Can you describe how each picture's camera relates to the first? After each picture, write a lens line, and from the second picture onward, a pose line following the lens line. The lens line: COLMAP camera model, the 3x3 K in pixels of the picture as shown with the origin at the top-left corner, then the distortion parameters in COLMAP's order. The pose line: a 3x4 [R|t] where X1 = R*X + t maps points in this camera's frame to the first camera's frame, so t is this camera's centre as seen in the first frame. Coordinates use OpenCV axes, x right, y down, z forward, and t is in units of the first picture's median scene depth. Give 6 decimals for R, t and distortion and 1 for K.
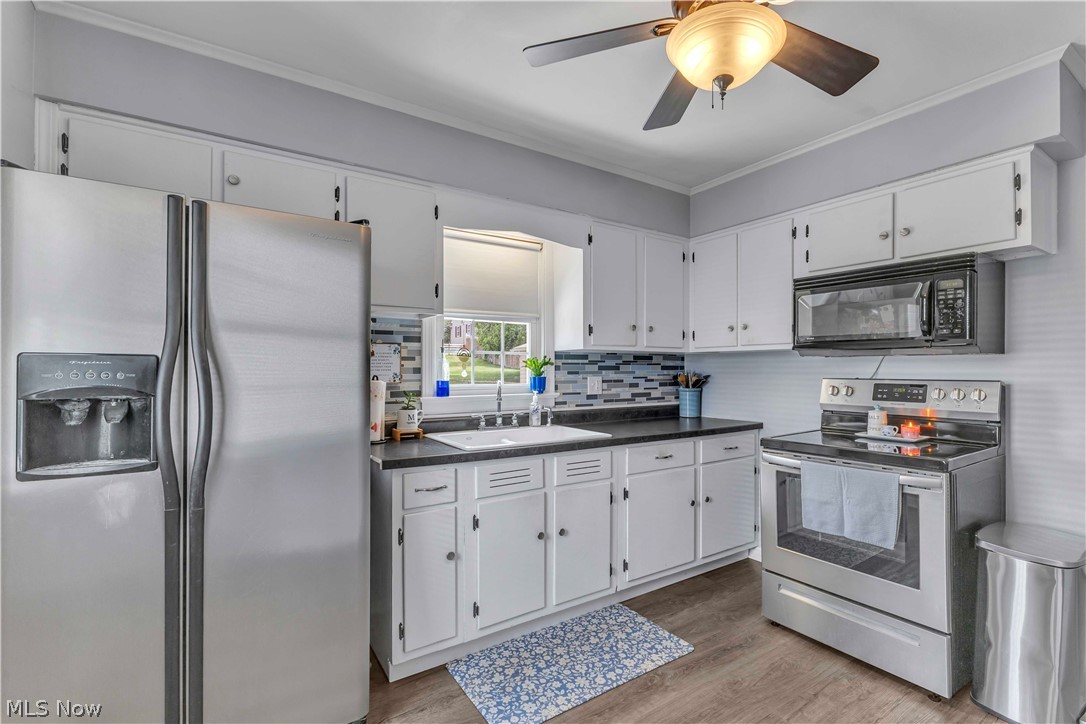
lens RADIAL K [[494.0, 0, 540.2], [0, 494.0, 372.3], [0, 0, 1]] dist [-0.016264, 0.000127]
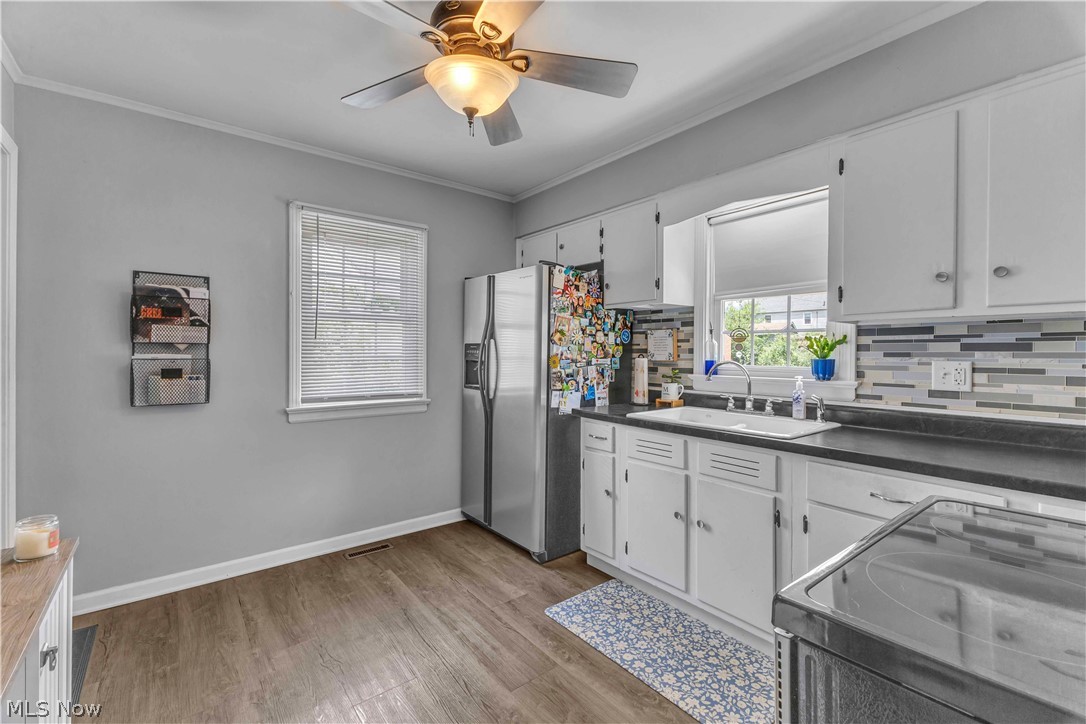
lens RADIAL K [[470.9, 0, 539.9], [0, 470.9, 357.4], [0, 0, 1]] dist [0.002580, 0.000229]
pose [[0.079937, 0.012463, -0.996722, 0.815165], [-0.009100, 0.999889, 0.011772, 0.002031], [0.996758, 0.008129, 0.080042, 0.562907]]
